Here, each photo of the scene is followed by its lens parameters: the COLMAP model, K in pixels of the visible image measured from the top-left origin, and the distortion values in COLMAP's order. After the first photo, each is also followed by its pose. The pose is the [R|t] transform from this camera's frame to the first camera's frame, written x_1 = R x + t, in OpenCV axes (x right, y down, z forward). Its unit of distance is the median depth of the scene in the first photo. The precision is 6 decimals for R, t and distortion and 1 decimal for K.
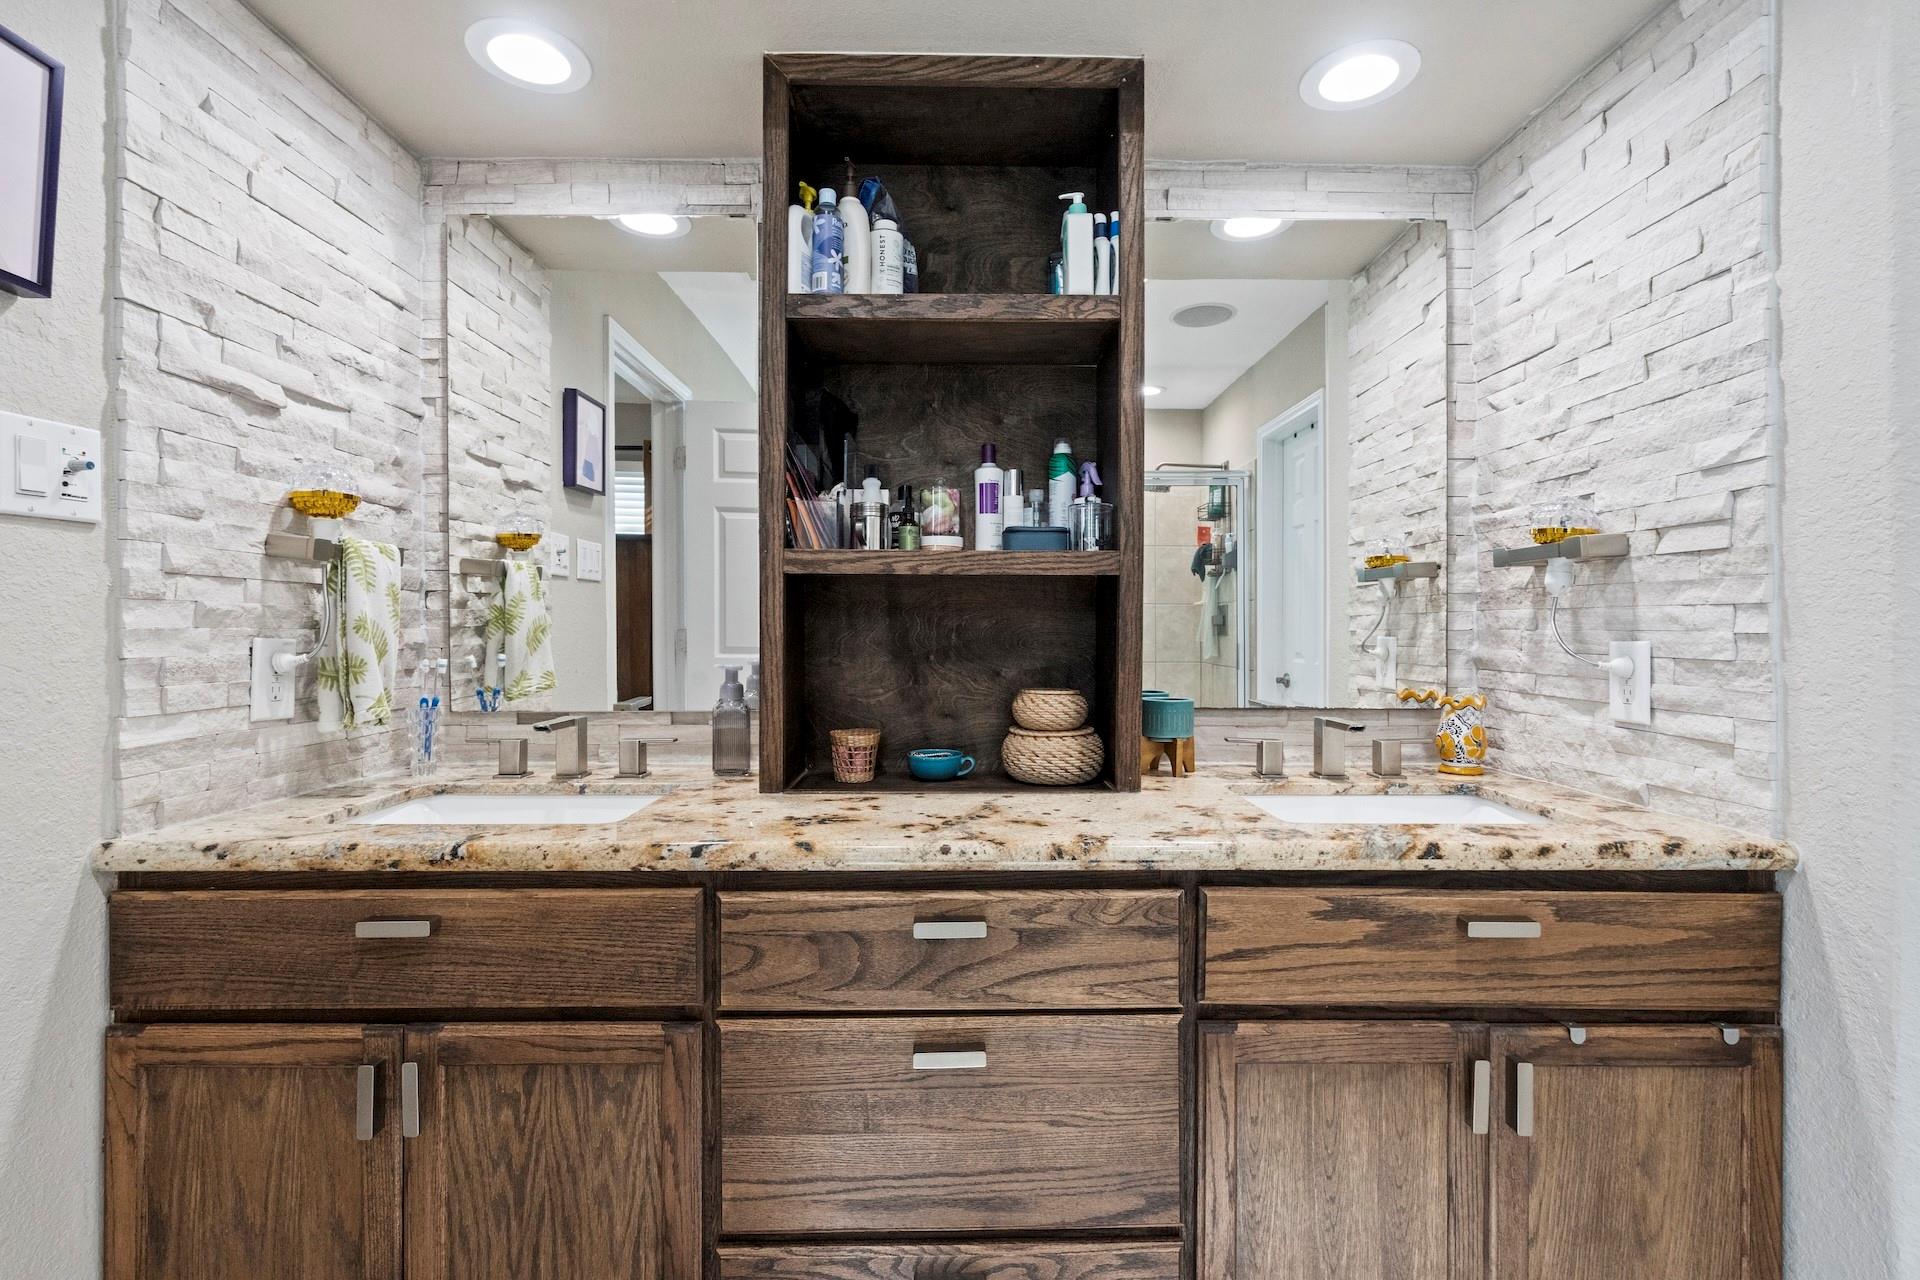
lens RADIAL K [[863.3, 0, 972.4], [0, 863.3, 621.2], [0, 0, 1]] dist [-0.007254, 0.000486]
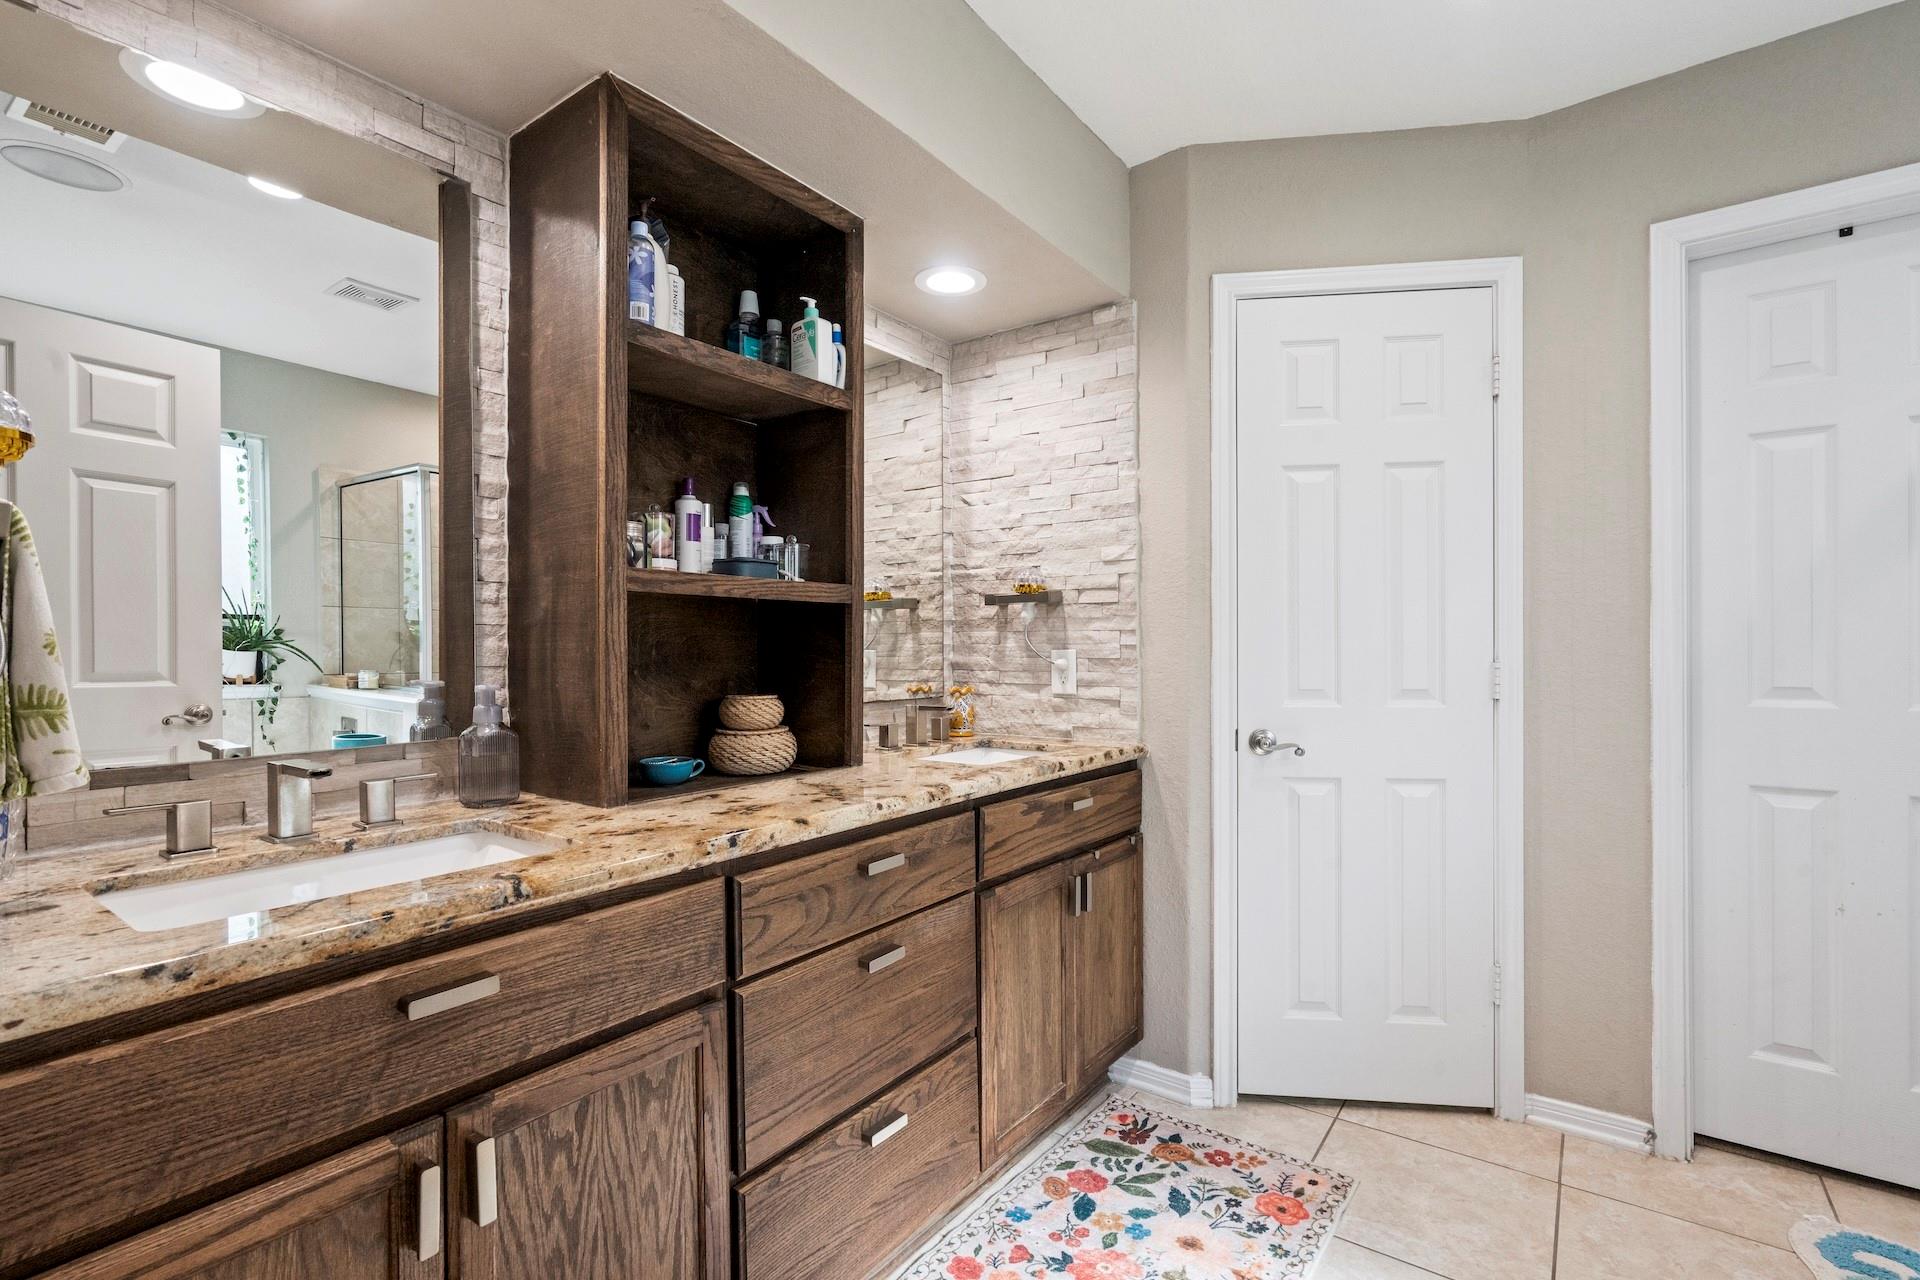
lens RADIAL K [[872.3, 0, 964.7], [0, 872.3, 642.8], [0, 0, 1]] dist [-0.006772, 0.001100]
pose [[0.596464, -0.002081, 0.802637, -0.952149], [-0.000706, 0.999995, 0.003118, 0.003161], [-0.802639, -0.002426, 0.596460, 0.071552]]
